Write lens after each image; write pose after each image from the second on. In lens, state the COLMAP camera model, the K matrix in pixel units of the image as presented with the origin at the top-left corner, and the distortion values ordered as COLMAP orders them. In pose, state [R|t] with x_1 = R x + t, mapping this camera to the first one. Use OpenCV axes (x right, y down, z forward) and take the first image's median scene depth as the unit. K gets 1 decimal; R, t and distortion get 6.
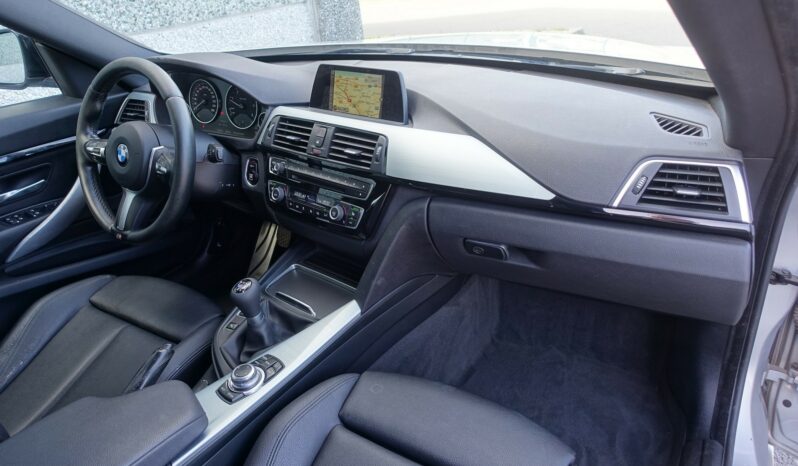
lens RADIAL K [[546.7, 0, 399.0], [0, 546.7, 233.0], [0, 0, 1]] dist [0.001462, -0.000977]
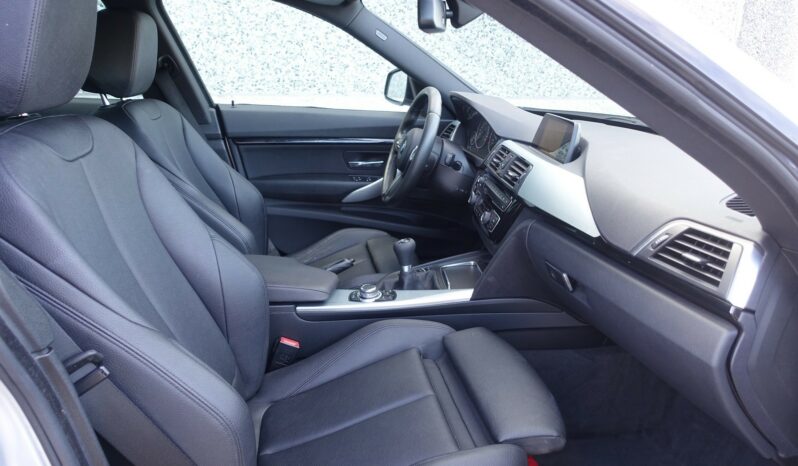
lens RADIAL K [[555.0, 0, 399.2], [0, 555.0, 221.5], [0, 0, 1]] dist [-0.001979, -0.000333]
pose [[0.672317, 0.290544, -0.680863, 0.587768], [-0.405904, 0.913851, -0.010842, 0.064677], [0.619057, 0.283654, 0.732331, -0.057701]]
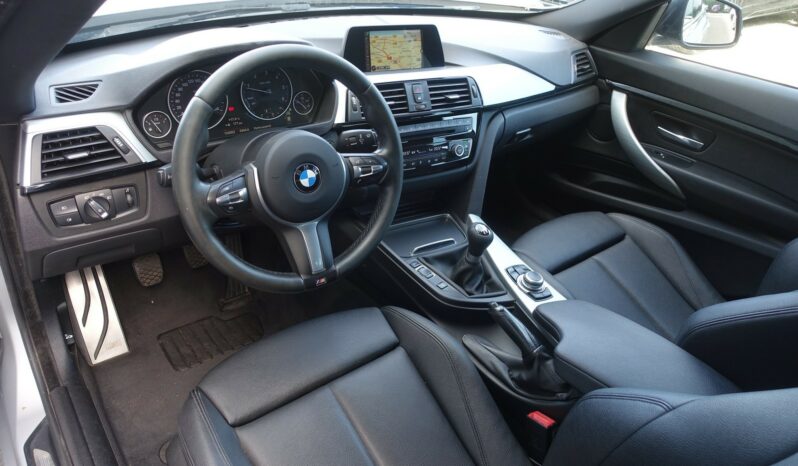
lens RADIAL K [[546.7, 0, 399.0], [0, 546.7, 233.0], [0, 0, 1]] dist [0.001462, -0.000977]
pose [[0.332072, -0.427644, 0.840743, -1.154791], [0.322994, 0.888990, 0.324611, -0.284786], [-0.886230, 0.163761, 0.433335, 0.586524]]
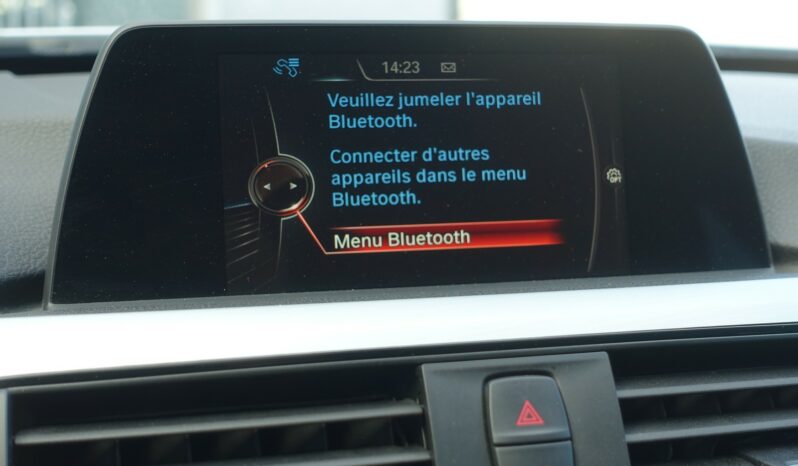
lens RADIAL K [[1297.8, 0, 399.0], [0, 1297.8, 233.0], [0, 0, 1]] dist [-0.263315, -0.020124]
pose [[0.586246, -0.091524, 0.804947, -0.417113], [0.327374, 0.935623, -0.132046, -0.187022], [-0.741041, 0.340930, 0.578467, 0.784840]]
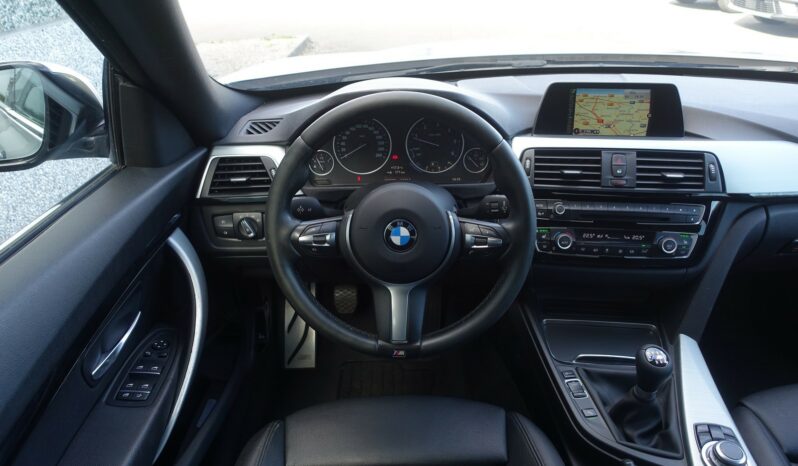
lens RADIAL K [[546.7, 0, 399.0], [0, 546.7, 233.0], [0, 0, 1]] dist [0.001462, -0.000977]
pose [[0.831599, -0.211890, 0.513367, -0.874426], [0.217772, 0.974741, 0.049553, -0.183663], [-0.510899, 0.070589, 0.856737, 0.427172]]
